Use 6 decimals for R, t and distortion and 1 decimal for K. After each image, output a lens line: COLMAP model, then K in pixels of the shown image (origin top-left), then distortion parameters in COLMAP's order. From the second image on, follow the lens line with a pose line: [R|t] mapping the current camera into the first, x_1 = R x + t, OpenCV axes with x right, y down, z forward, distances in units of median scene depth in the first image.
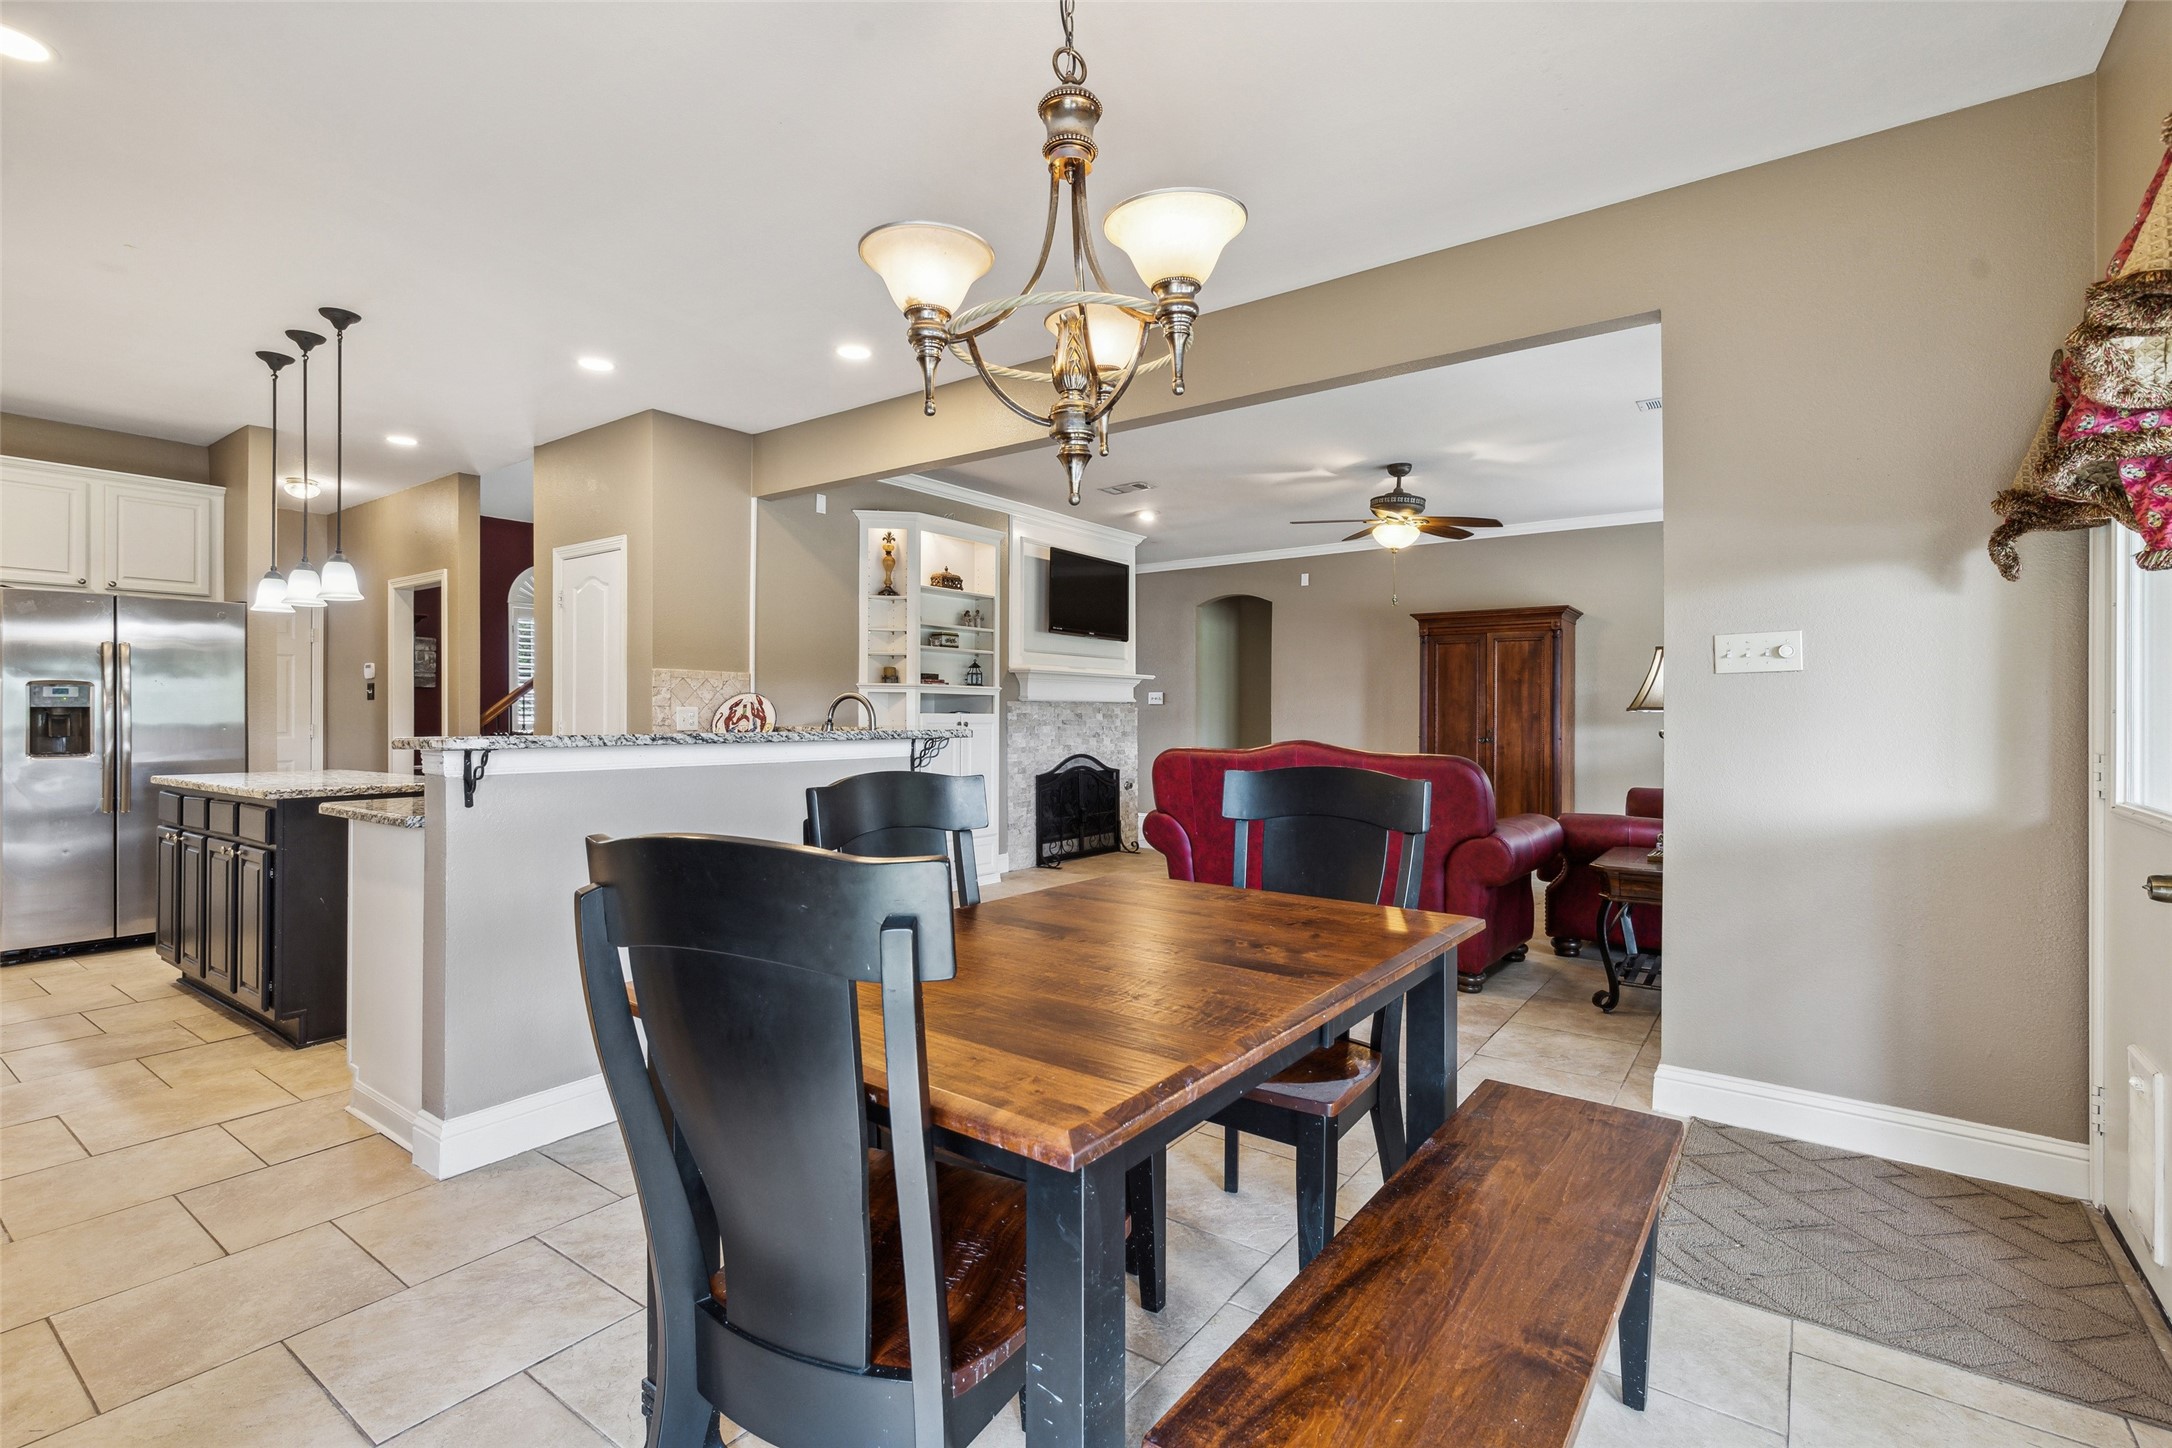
lens RADIAL K [[996.7, 0, 1082.0], [0, 996.7, 705.3], [0, 0, 1]] dist [0.009099, -0.002069]
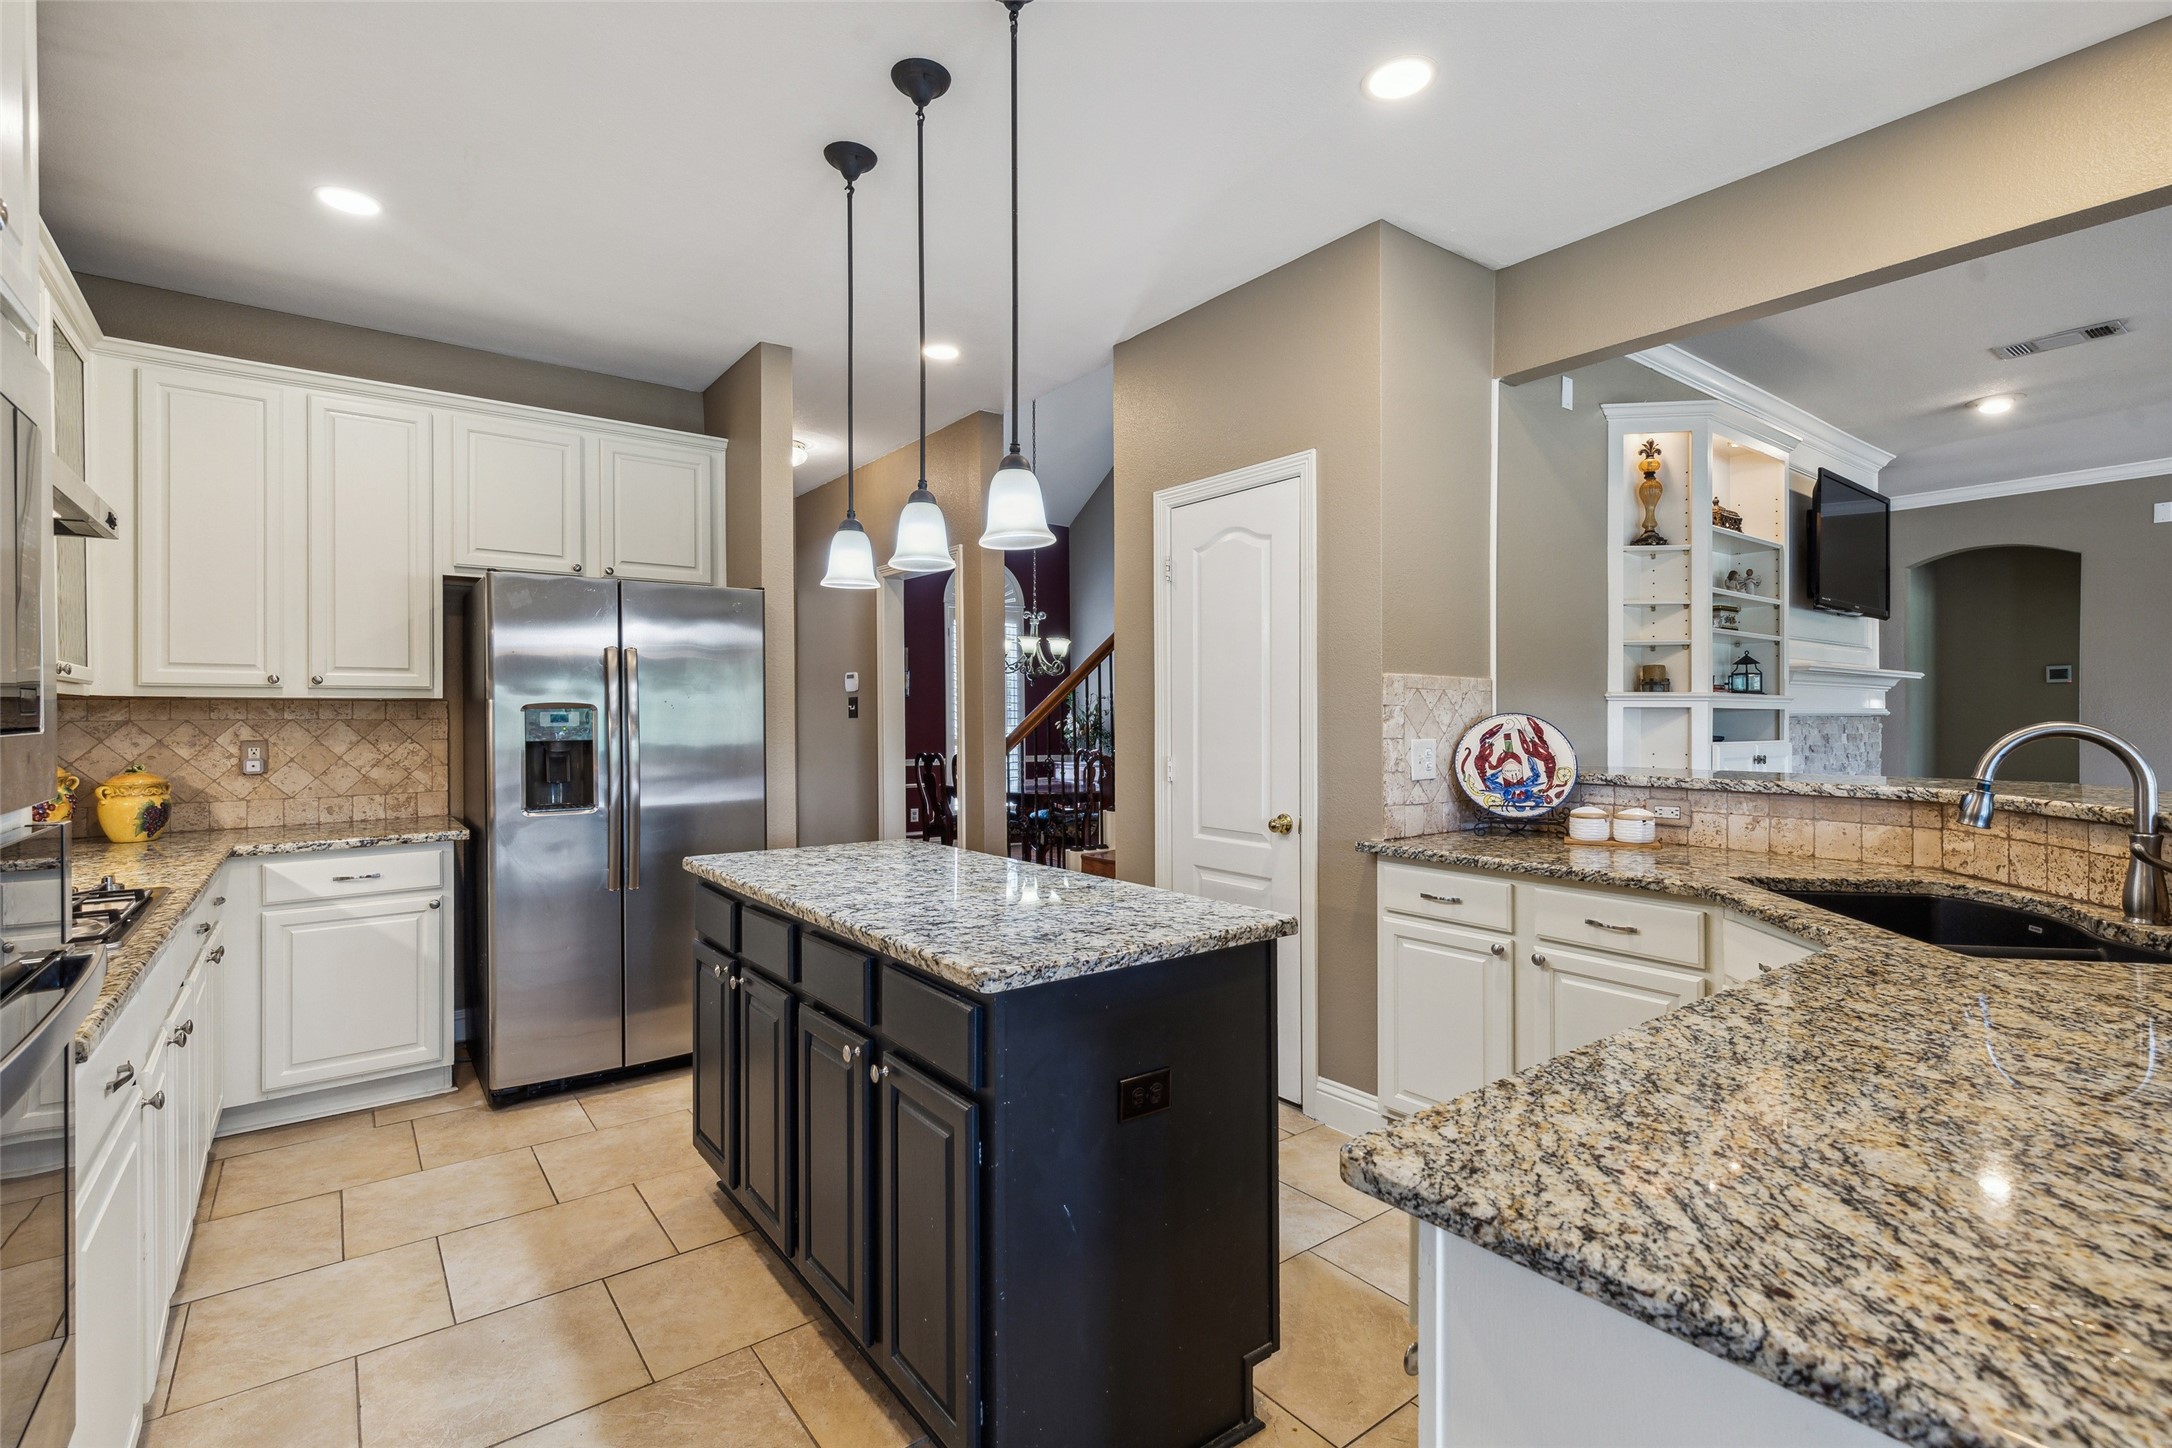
lens RADIAL K [[996.7, 0, 1084.5], [0, 996.7, 713.9], [0, 0, 1]] dist [0.009099, -0.002069]
pose [[0.958820, -0.003518, -0.283993, -0.298935], [0.005641, 0.999962, 0.006660, -0.012749], [0.283959, -0.007987, 0.958803, 0.277515]]
